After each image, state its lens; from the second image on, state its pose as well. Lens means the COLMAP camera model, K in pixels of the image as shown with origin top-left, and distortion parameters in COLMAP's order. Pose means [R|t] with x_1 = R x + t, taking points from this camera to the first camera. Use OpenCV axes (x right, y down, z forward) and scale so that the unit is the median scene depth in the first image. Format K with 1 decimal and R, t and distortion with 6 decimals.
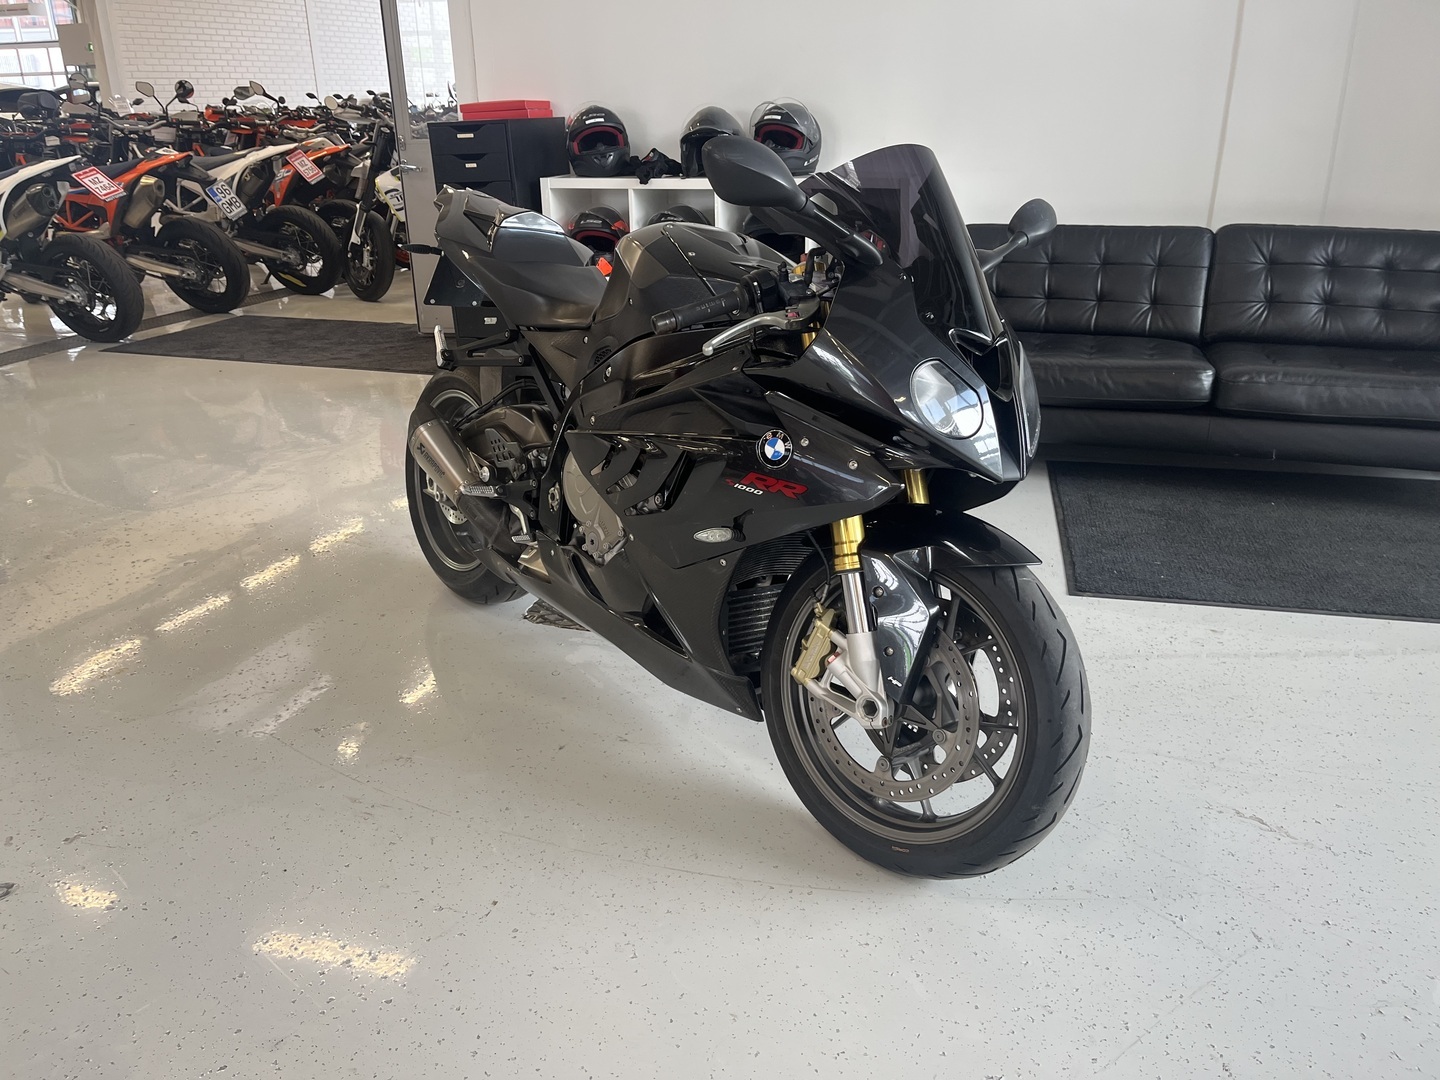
lens RADIAL K [[1092.4, 0, 725.4], [0, 1092.4, 542.9], [0, 0, 1]] dist [0.064450, -0.092850]
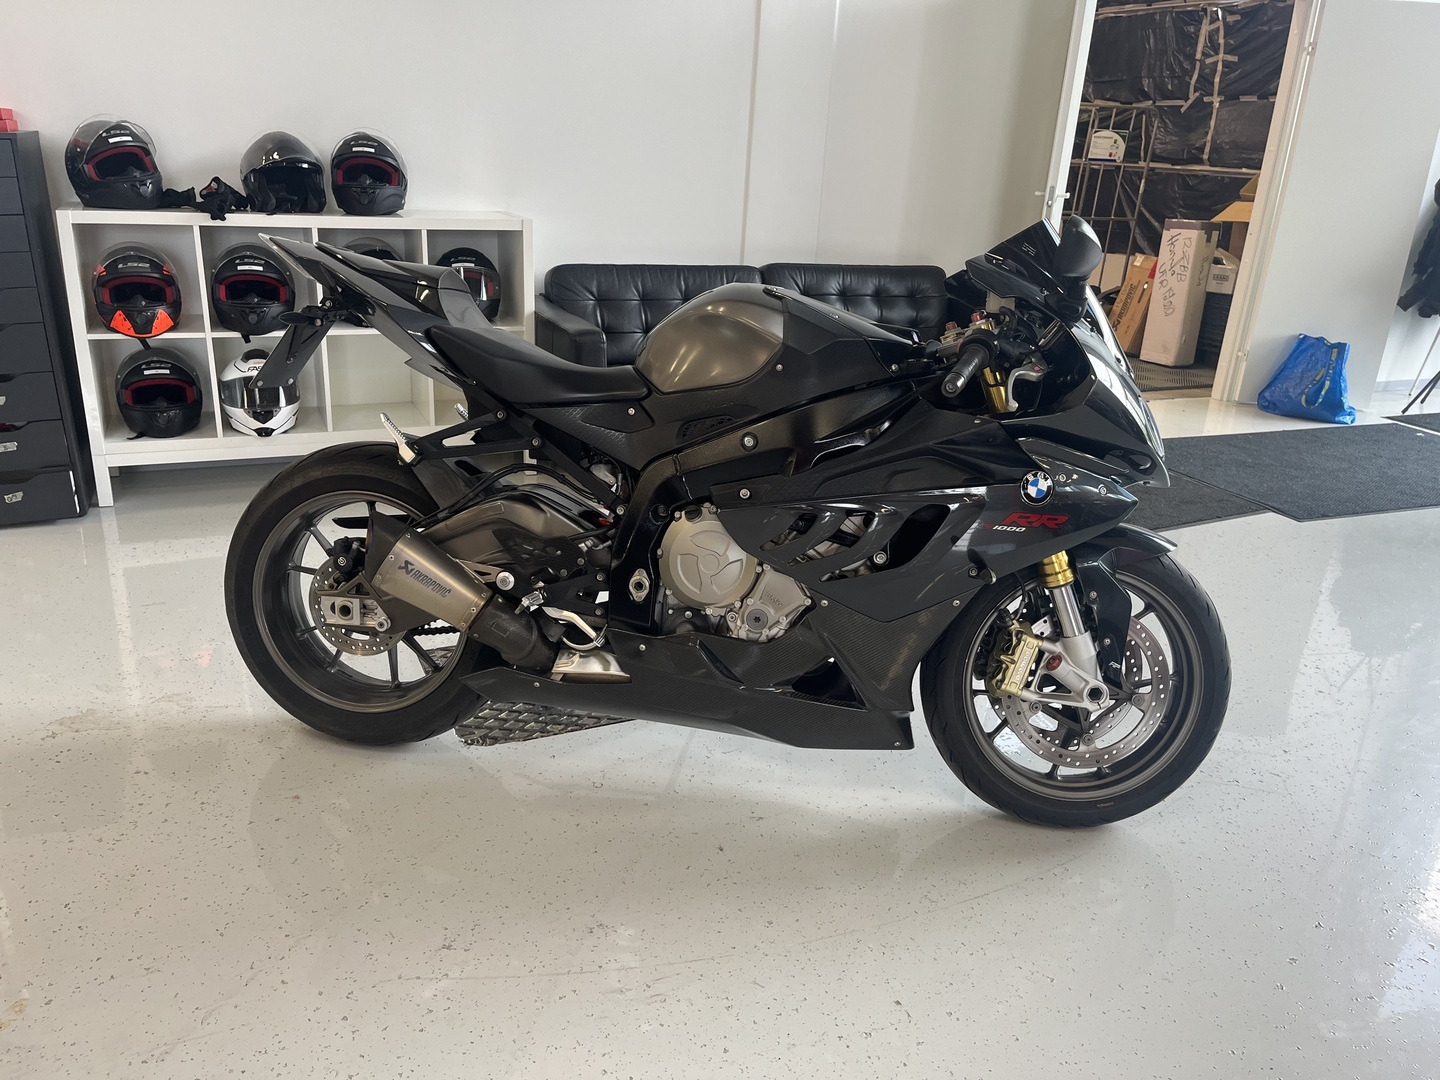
lens RADIAL K [[1092.4, 0, 725.4], [0, 1092.4, 542.9], [0, 0, 1]] dist [0.064450, -0.092850]
pose [[0.755561, -0.176678, 0.630803, -0.357022], [0.188465, 0.980858, 0.048984, -0.057664], [-0.627383, 0.081874, 0.774395, 0.138167]]
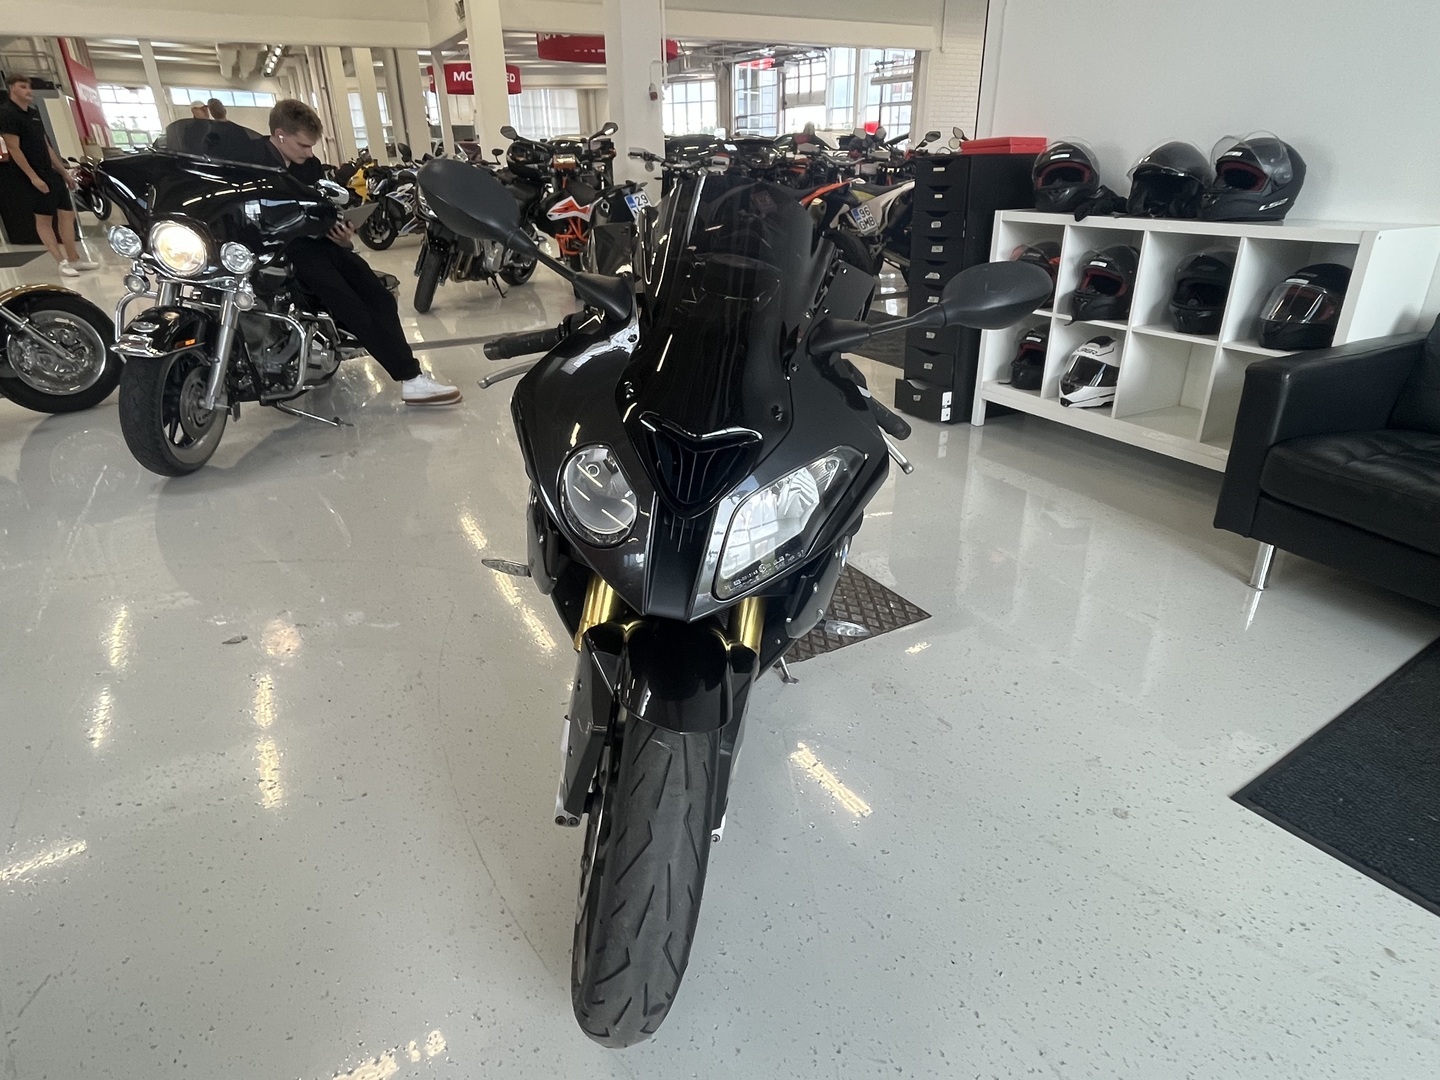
lens RADIAL K [[840.3, 0, 720.0], [0, 840.3, 540.0], [0, 0, 1]] dist [-0.005159, -0.000929]
pose [[0.731829, 0.288549, -0.617387, 0.245802], [-0.251632, 0.956333, 0.148688, -0.081748], [0.633331, 0.046540, 0.772480, 0.221523]]
